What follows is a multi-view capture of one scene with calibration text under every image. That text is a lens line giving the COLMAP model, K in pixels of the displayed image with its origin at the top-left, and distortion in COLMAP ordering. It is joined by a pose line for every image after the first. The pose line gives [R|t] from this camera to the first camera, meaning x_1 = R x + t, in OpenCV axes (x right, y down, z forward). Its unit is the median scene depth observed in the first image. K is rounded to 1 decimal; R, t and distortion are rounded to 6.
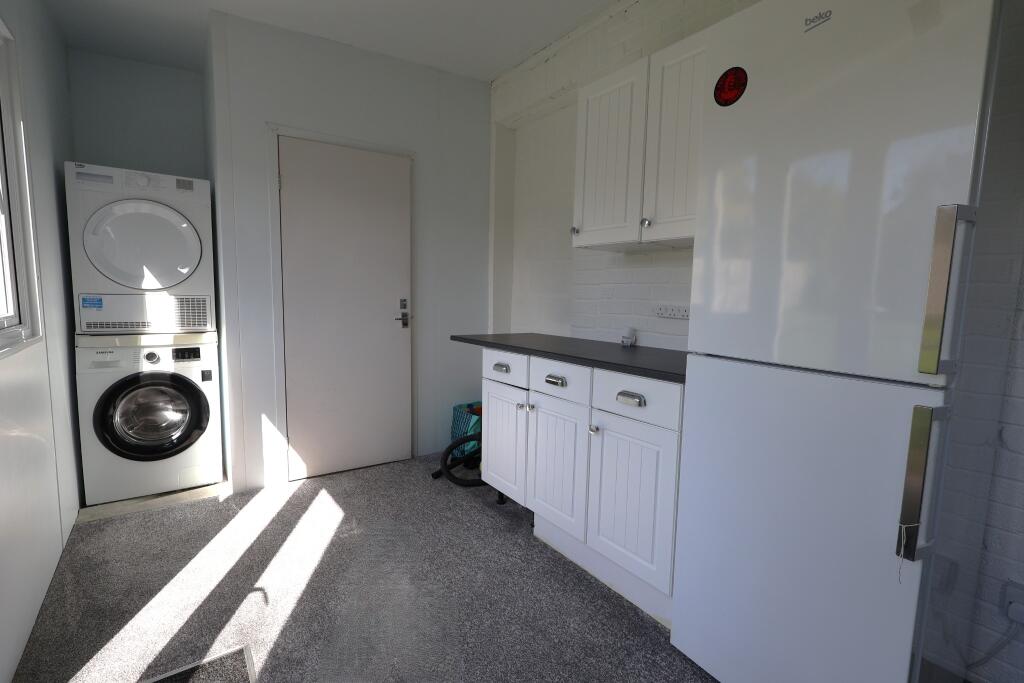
lens RADIAL K [[473.7, 0, 505.3], [0, 473.7, 345.2], [0, 0, 1]] dist [-0.004437, -0.000040]
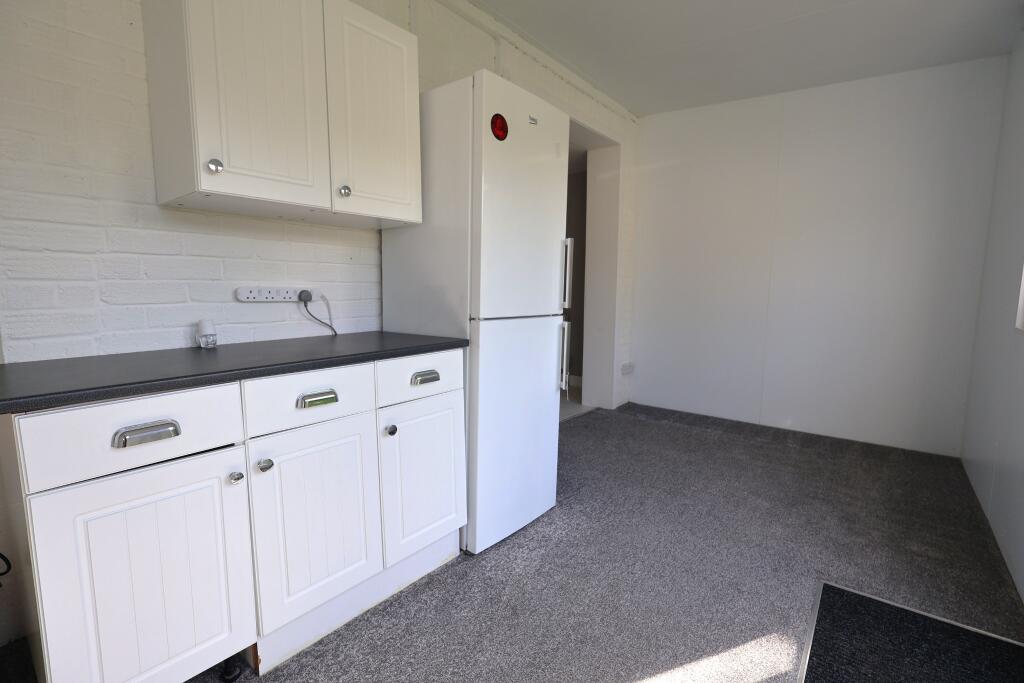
lens RADIAL K [[473.7, 0, 505.2], [0, 473.7, 340.7], [0, 0, 1]] dist [-0.004437, -0.000040]
pose [[-0.276357, -0.133390, 0.951753, -0.585906], [0.096301, 0.981493, 0.165520, -0.091928], [-0.956218, 0.137398, -0.258397, 0.872073]]
